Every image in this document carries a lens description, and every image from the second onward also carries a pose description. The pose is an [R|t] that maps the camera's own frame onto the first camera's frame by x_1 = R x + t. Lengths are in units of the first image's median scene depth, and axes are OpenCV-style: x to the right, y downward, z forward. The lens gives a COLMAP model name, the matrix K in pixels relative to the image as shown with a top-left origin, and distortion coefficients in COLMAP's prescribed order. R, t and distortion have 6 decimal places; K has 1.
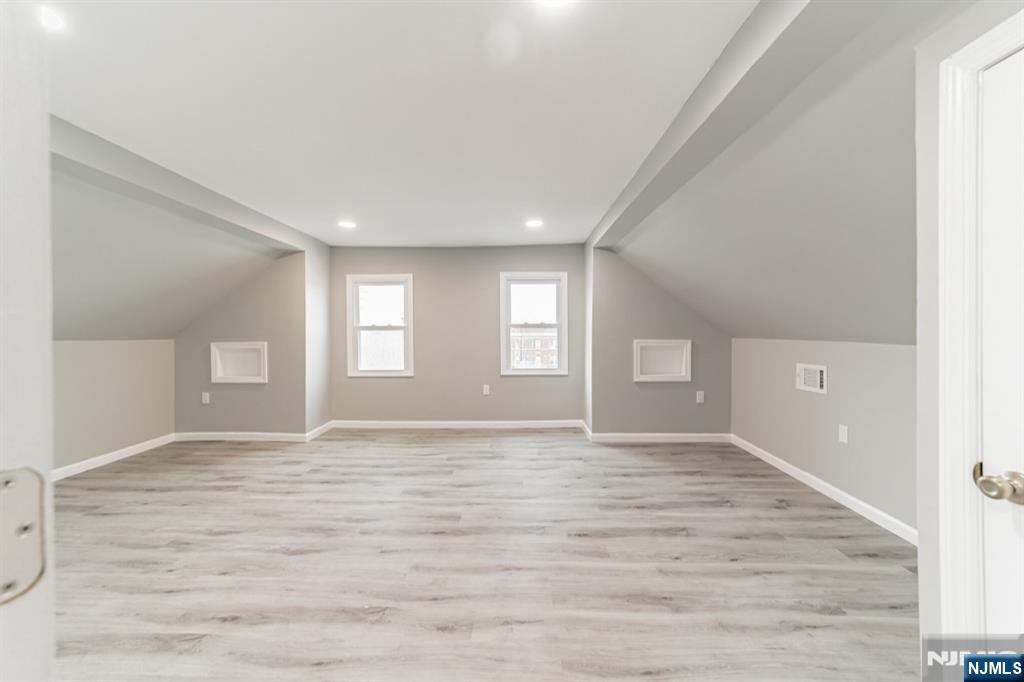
lens RADIAL K [[403.6, 0, 510.4], [0, 403.6, 321.1], [0, 0, 1]] dist [-0.019528, 0.010405]
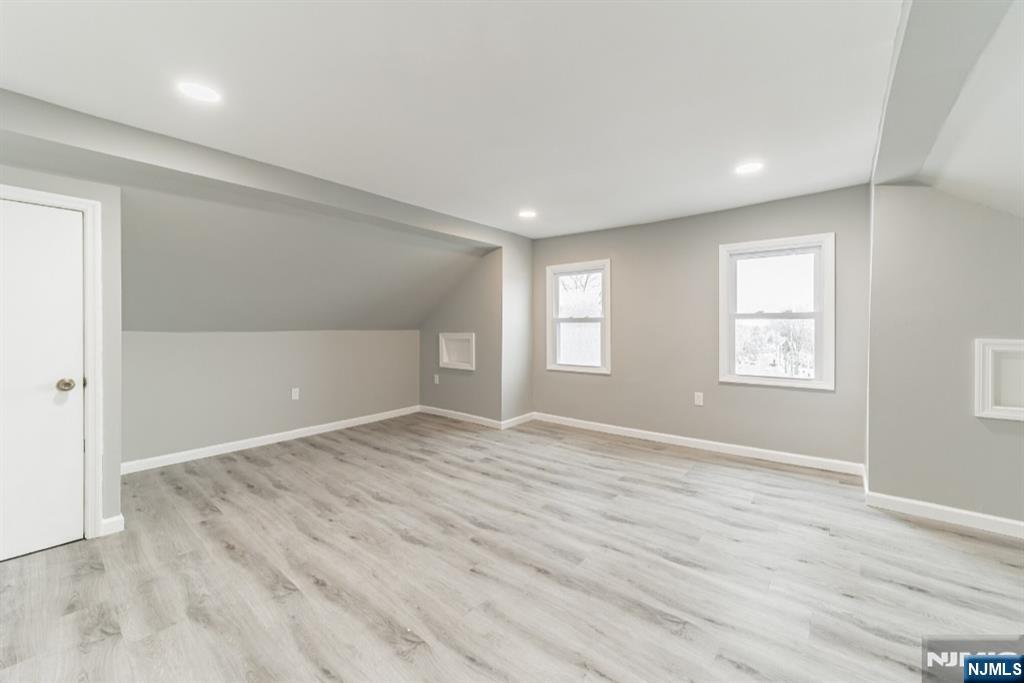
lens RADIAL K [[403.6, 0, 510.4], [0, 403.6, 321.6], [0, 0, 1]] dist [-0.019528, 0.010405]
pose [[0.776852, -0.003553, -0.629673, 0.179919], [0.016212, 0.999765, 0.014359, 0.005450], [0.629474, -0.021363, 0.776728, 0.213289]]
